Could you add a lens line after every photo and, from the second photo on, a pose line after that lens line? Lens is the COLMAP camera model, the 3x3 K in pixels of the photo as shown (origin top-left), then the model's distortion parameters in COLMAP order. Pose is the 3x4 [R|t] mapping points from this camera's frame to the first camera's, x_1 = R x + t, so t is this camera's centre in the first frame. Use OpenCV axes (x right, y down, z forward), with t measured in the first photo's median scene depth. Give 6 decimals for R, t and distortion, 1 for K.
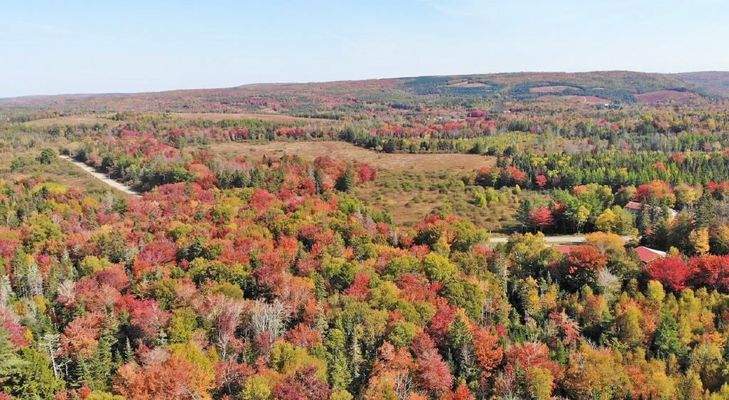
lens RADIAL K [[544.3, 0, 374.0], [0, 544.3, 200.4], [0, 0, 1]] dist [0.173082, -0.366753]
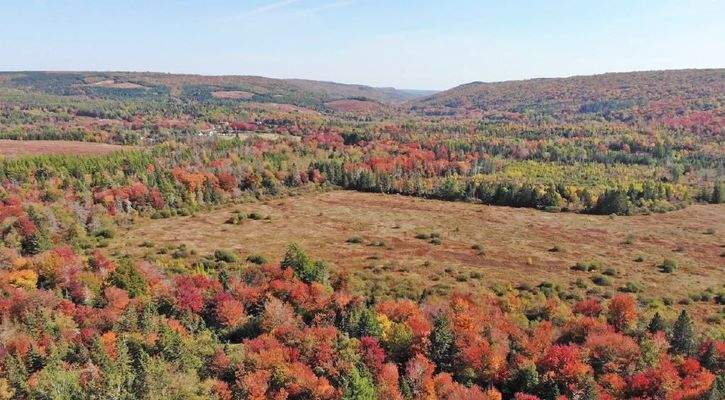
lens RADIAL K [[551.9, 0, 377.4], [0, 551.9, 200.5], [0, 0, 1]] dist [0.058366, -0.167545]
pose [[0.700783, -0.111411, 0.704621, -0.409266], [0.113572, 0.992556, 0.043985, -0.114000], [-0.704276, 0.049201, 0.708219, 0.553062]]
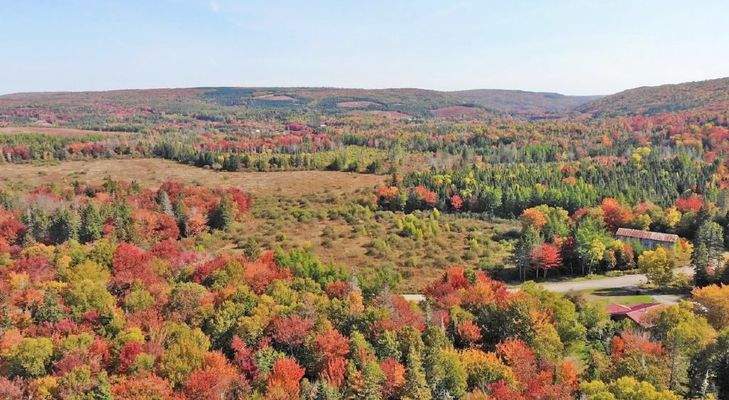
lens RADIAL K [[544.3, 0, 374.0], [0, 544.3, 200.4], [0, 0, 1]] dist [0.173082, -0.366753]
pose [[0.933859, -0.049109, 0.354253, -0.051342], [0.057678, 0.998242, -0.013665, -0.013829], [-0.352959, 0.033194, 0.935050, 0.097190]]
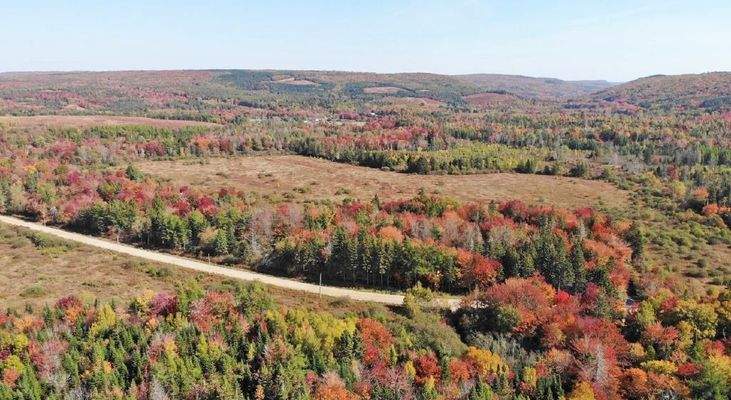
lens RADIAL K [[545.8, 0, 375.0], [0, 545.8, 200.4], [0, 0, 1]] dist [0.173082, -0.366753]
pose [[0.917315, -0.058054, 0.393908, -0.258548], [0.054369, 0.998310, 0.020518, -0.050138], [-0.394434, 0.002594, 0.918921, 0.205531]]
